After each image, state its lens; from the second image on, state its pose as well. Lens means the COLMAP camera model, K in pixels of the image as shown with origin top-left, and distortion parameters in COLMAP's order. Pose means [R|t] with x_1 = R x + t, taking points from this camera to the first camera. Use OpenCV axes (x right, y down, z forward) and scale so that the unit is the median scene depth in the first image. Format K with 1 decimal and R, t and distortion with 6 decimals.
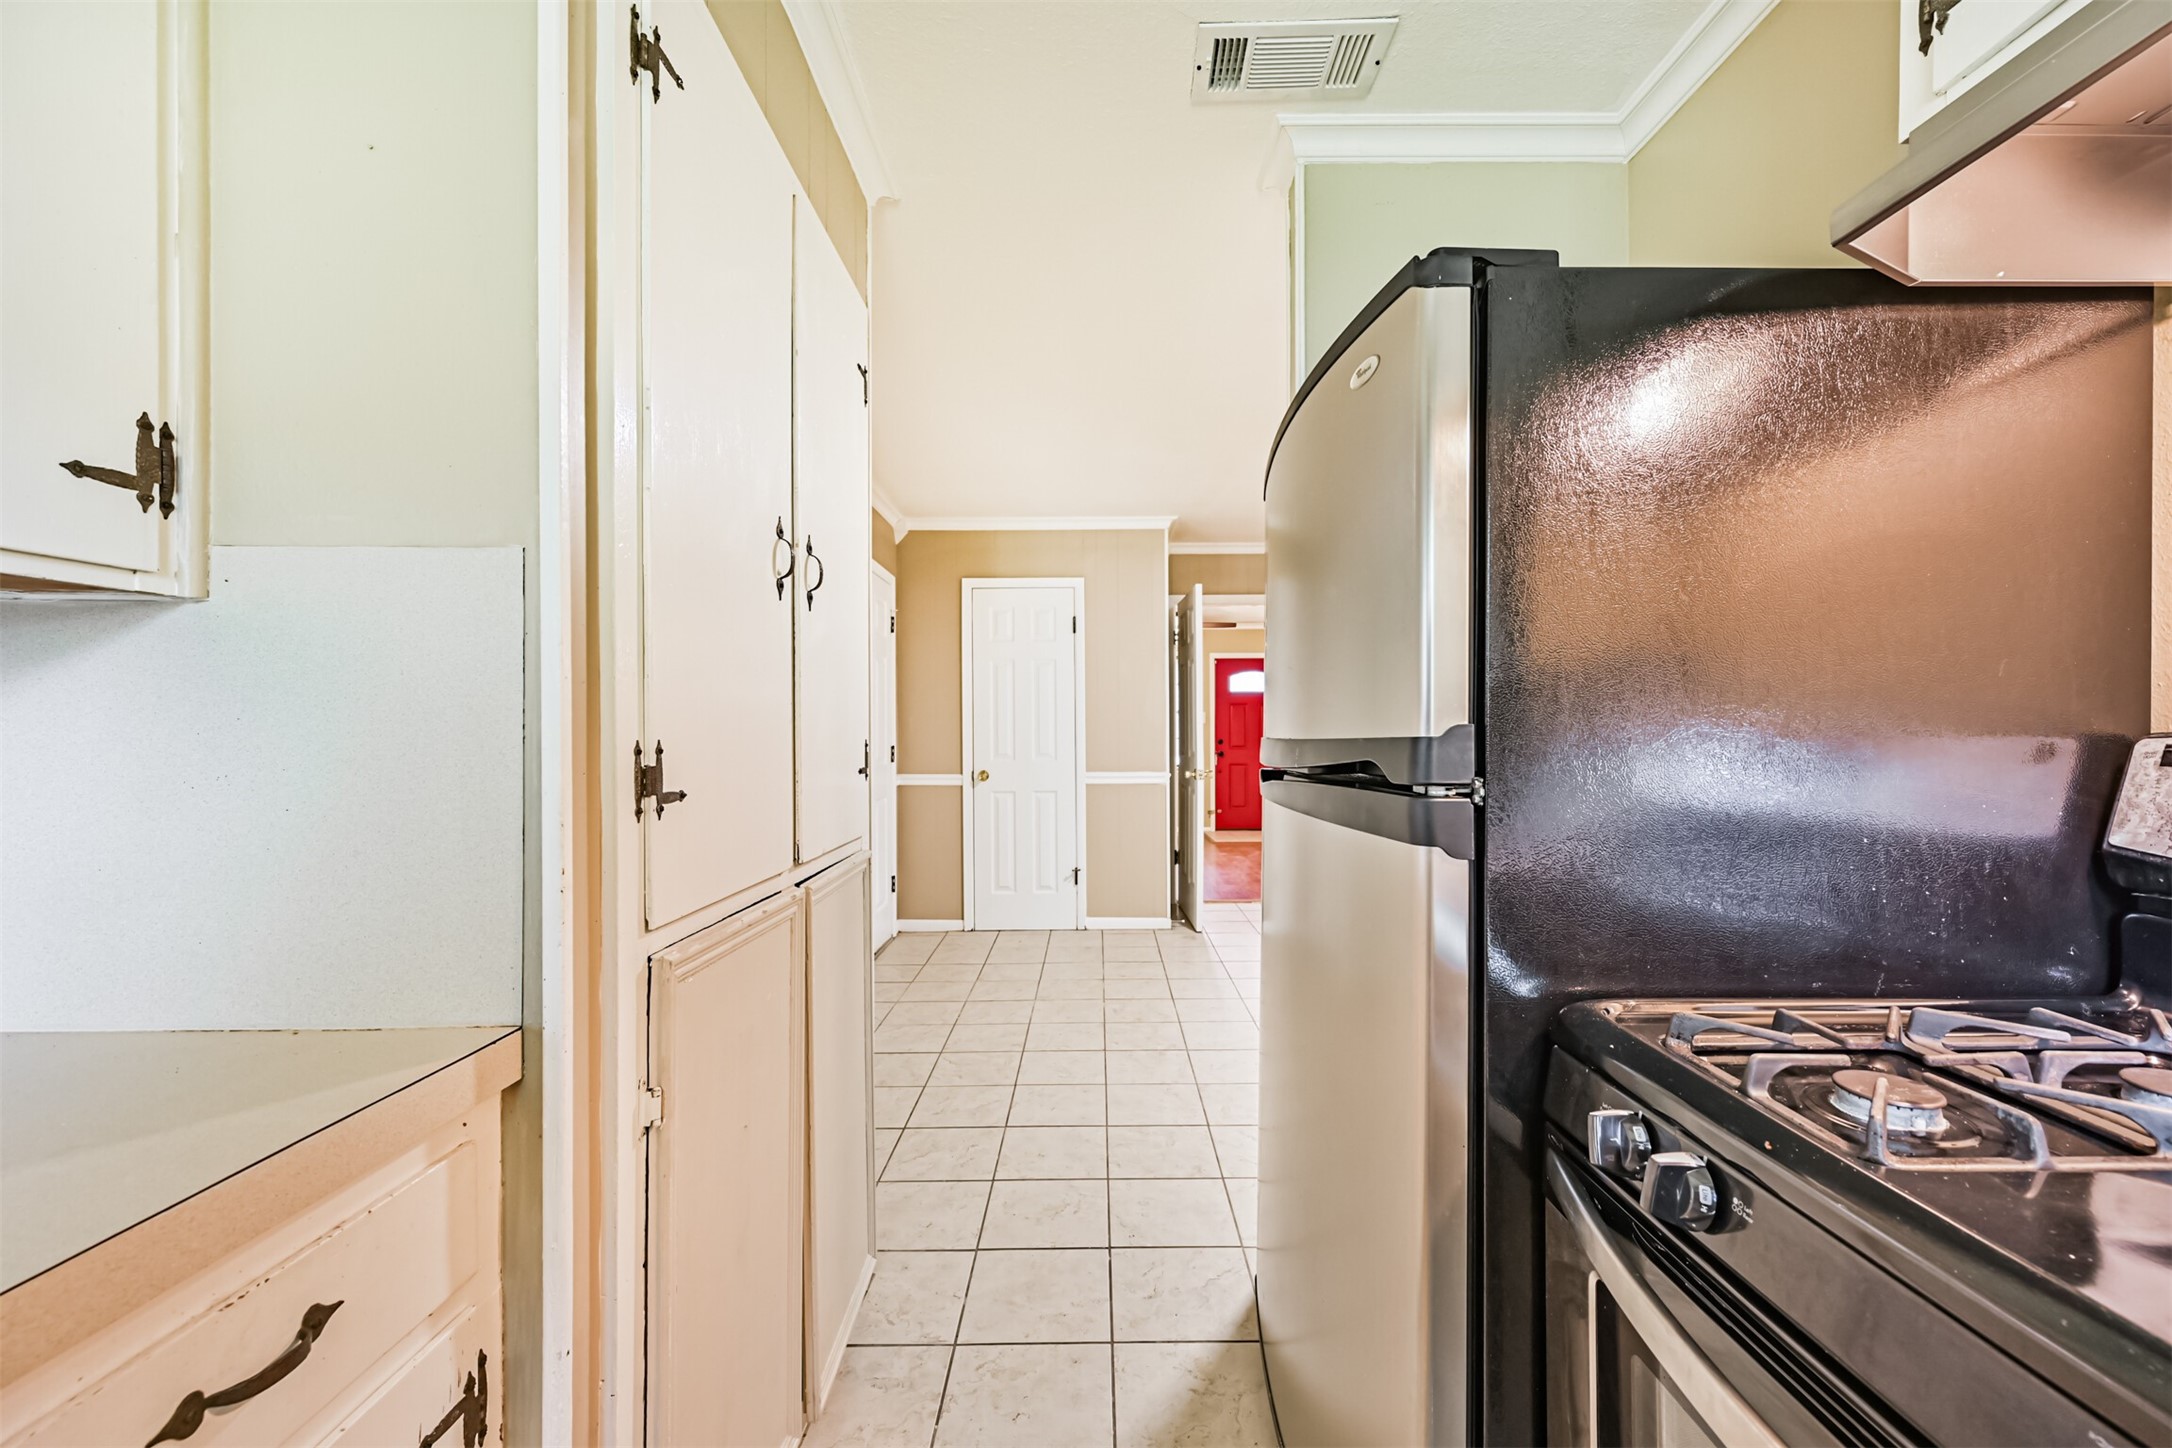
lens RADIAL K [[844.0, 0, 1094.8], [0, 844.0, 727.2], [0, 0, 1]] dist [0.000490, 0.000594]
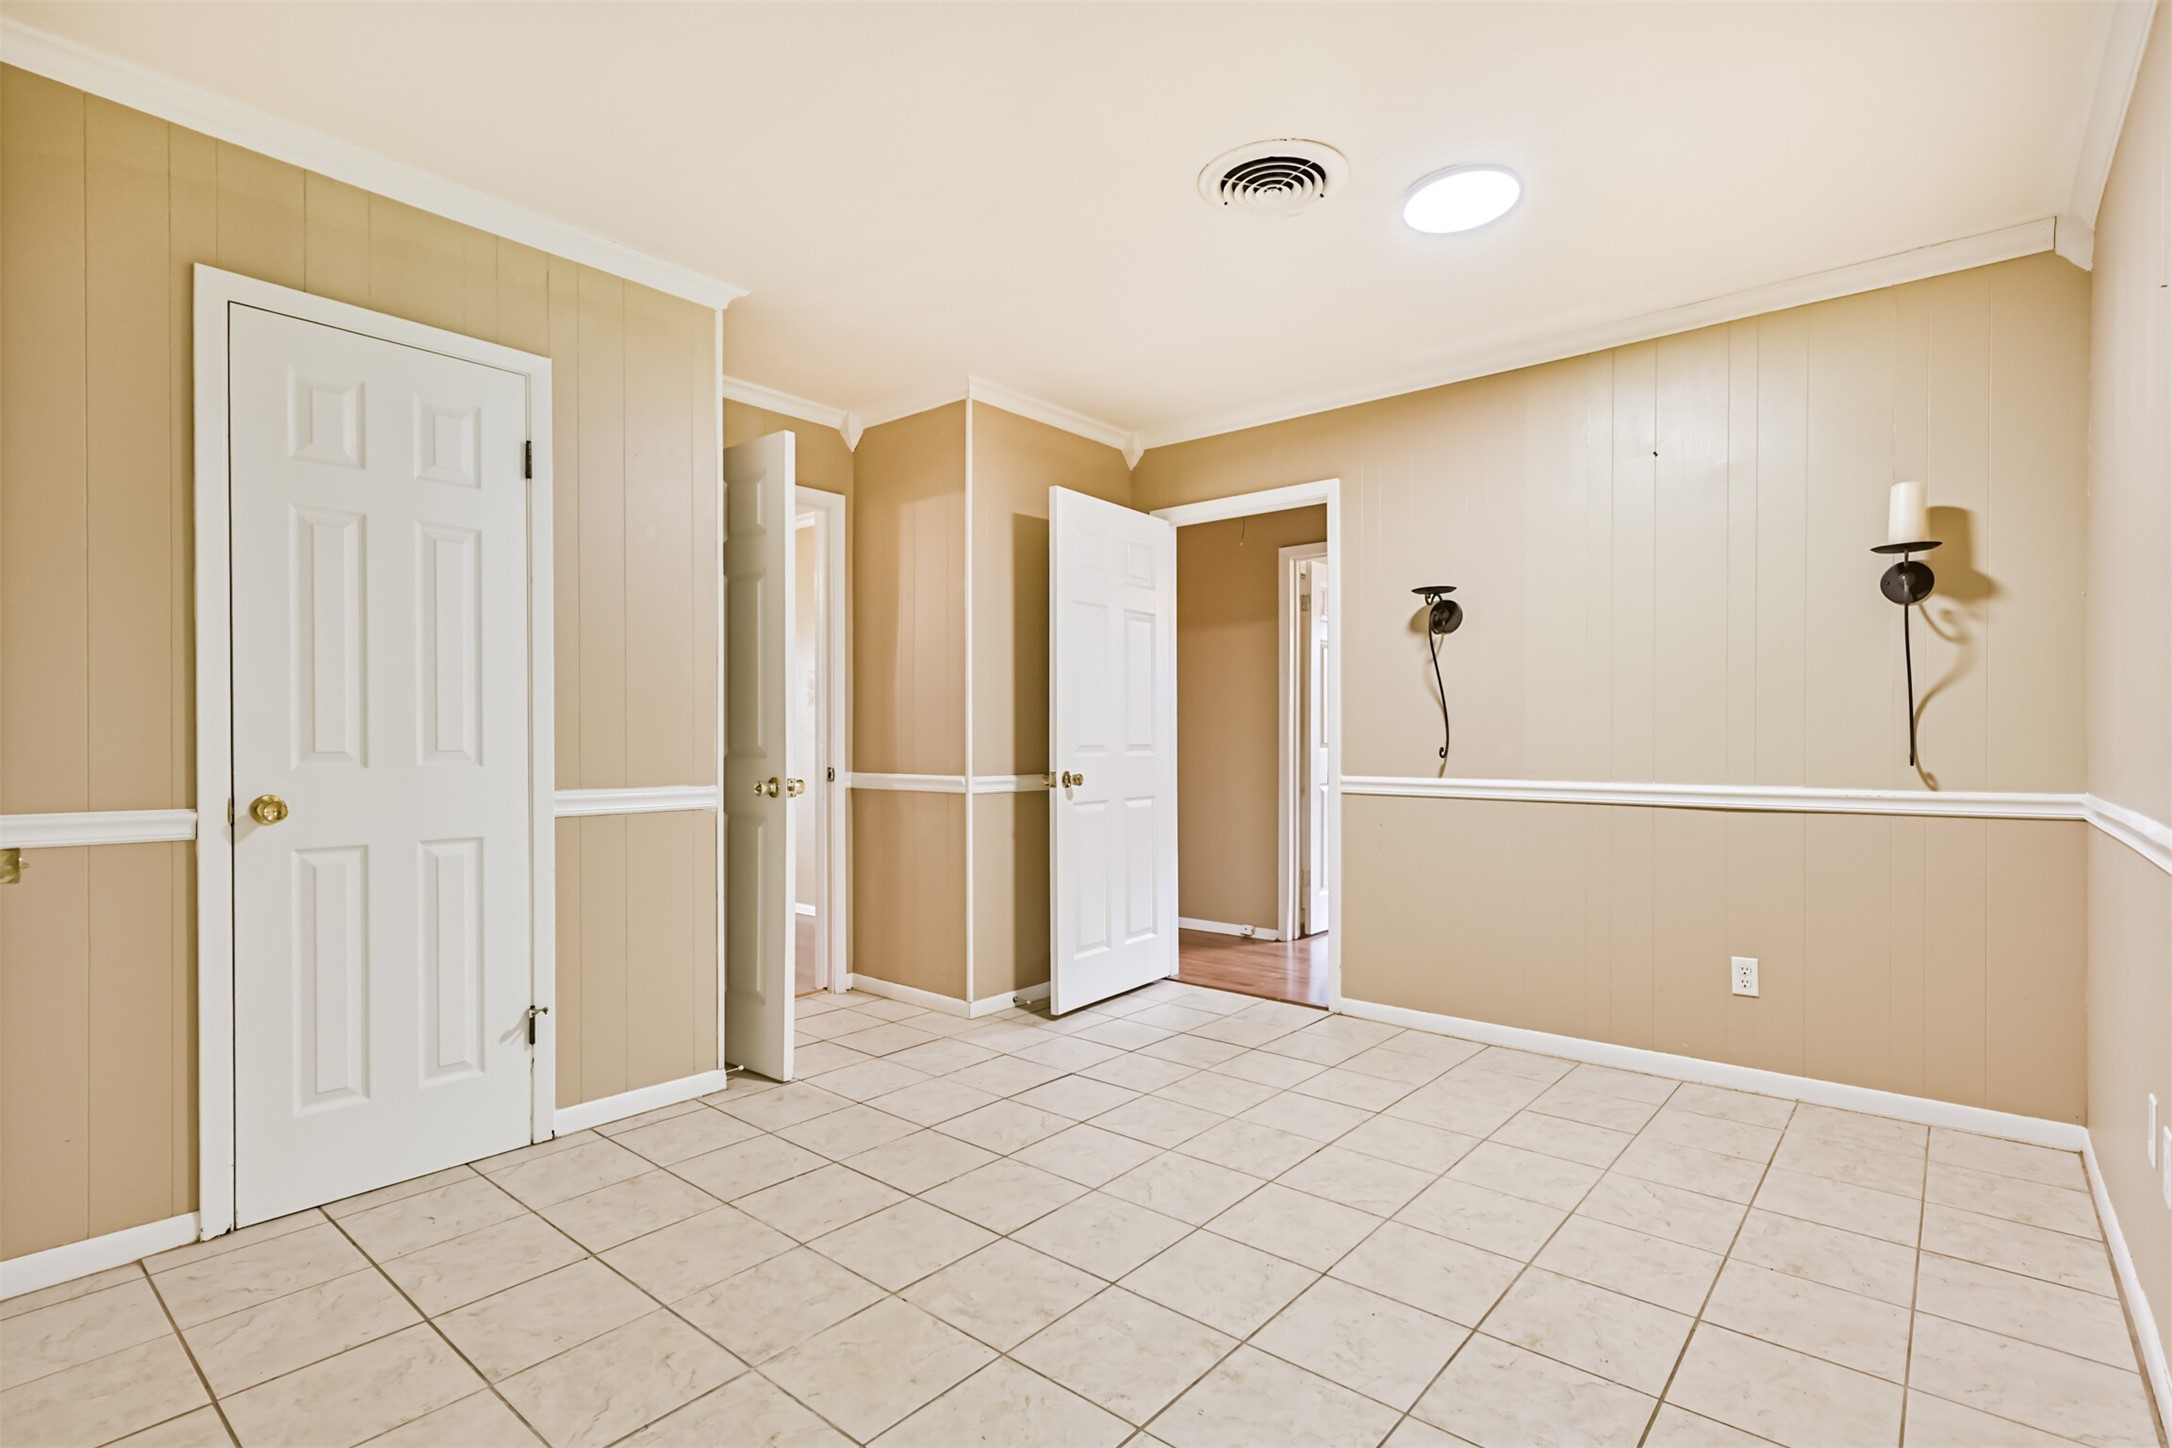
lens RADIAL K [[1034.1, 0, 1088.5], [0, 1034.1, 737.3], [0, 0, 1]] dist [0.001790, 0.000219]
pose [[0.637472, 0.005261, 0.770456, -0.255489], [-0.014667, 0.999878, 0.005308, 0.017326], [-0.770334, -0.014684, 0.637472, 0.425785]]
